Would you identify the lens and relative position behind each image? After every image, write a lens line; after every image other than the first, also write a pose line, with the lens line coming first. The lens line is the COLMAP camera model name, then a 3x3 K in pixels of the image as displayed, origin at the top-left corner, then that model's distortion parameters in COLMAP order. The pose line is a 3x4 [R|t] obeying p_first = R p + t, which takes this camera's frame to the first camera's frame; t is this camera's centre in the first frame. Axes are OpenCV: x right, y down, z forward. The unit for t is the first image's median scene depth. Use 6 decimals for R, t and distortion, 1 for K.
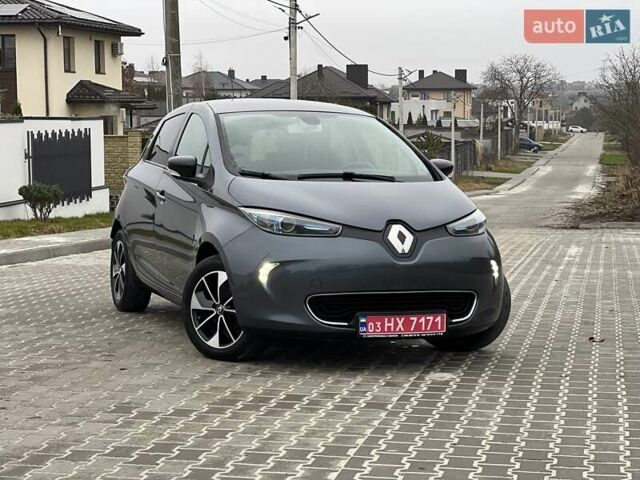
lens RADIAL K [[1414.3, 0, 318.8], [0, 1414.3, 221.6], [0, 0, 1]] dist [-0.055862, 4.602220]
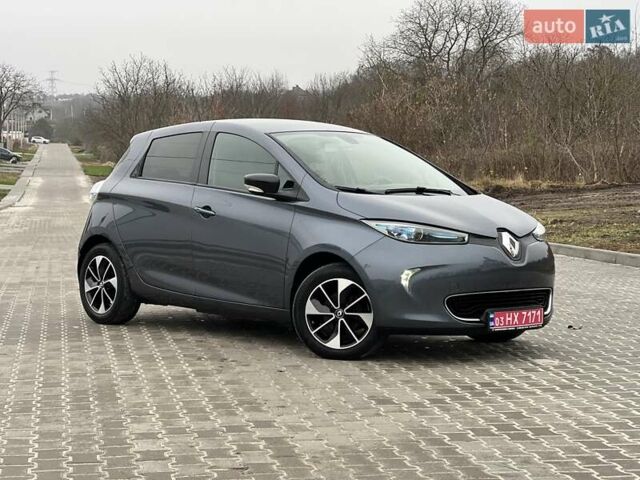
lens RADIAL K [[1414.3, 0, 318.8], [0, 1414.3, 221.6], [0, 0, 1]] dist [-0.055862, 4.602220]
pose [[0.927187, -0.018715, 0.374130, -0.515332], [0.021496, 0.999764, -0.003260, -0.005978], [-0.373980, 0.011065, 0.927371, -0.012786]]
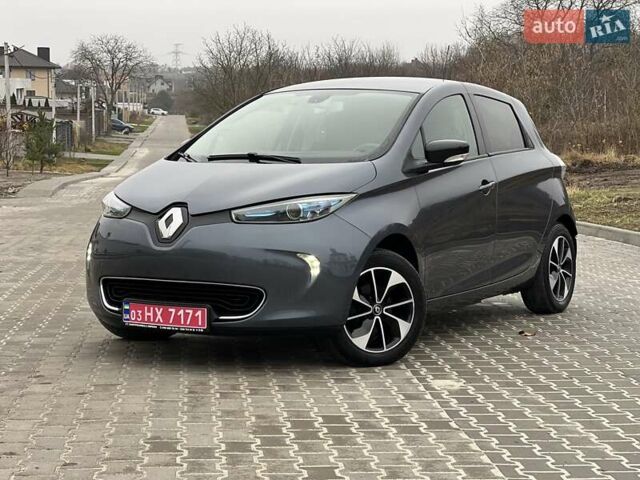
lens RADIAL K [[1414.3, 0, 318.8], [0, 1414.3, 221.6], [0, 0, 1]] dist [-0.055862, 4.602220]
pose [[0.955845, -0.012283, 0.293616, -0.249440], [0.008479, 0.999863, 0.014227, -0.006770], [-0.293751, -0.011110, 0.955818, 0.167599]]
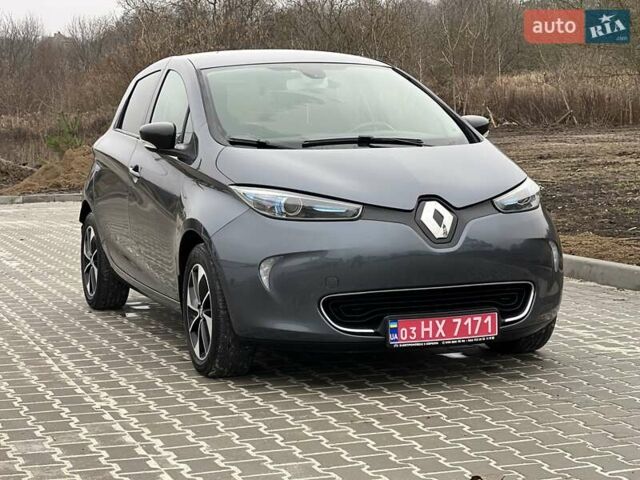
lens RADIAL K [[1414.3, 0, 318.8], [0, 1414.3, 221.6], [0, 0, 1]] dist [-0.055862, 4.602220]
pose [[0.999371, -0.035202, 0.004308, -0.011137], [0.035063, 0.998969, 0.028823, -0.011494], [-0.005318, -0.028654, 0.999575, 0.213885]]
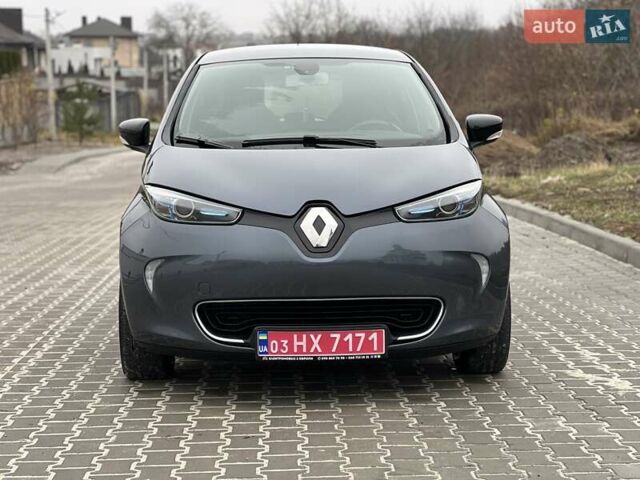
lens RADIAL K [[1414.3, 0, 318.8], [0, 1414.3, 221.6], [0, 0, 1]] dist [-0.055862, 4.602220]
pose [[0.951869, -0.002802, -0.306492, 0.280829], [0.012448, 0.999487, 0.029524, -0.012230], [0.306252, -0.031918, 0.951415, 0.297286]]
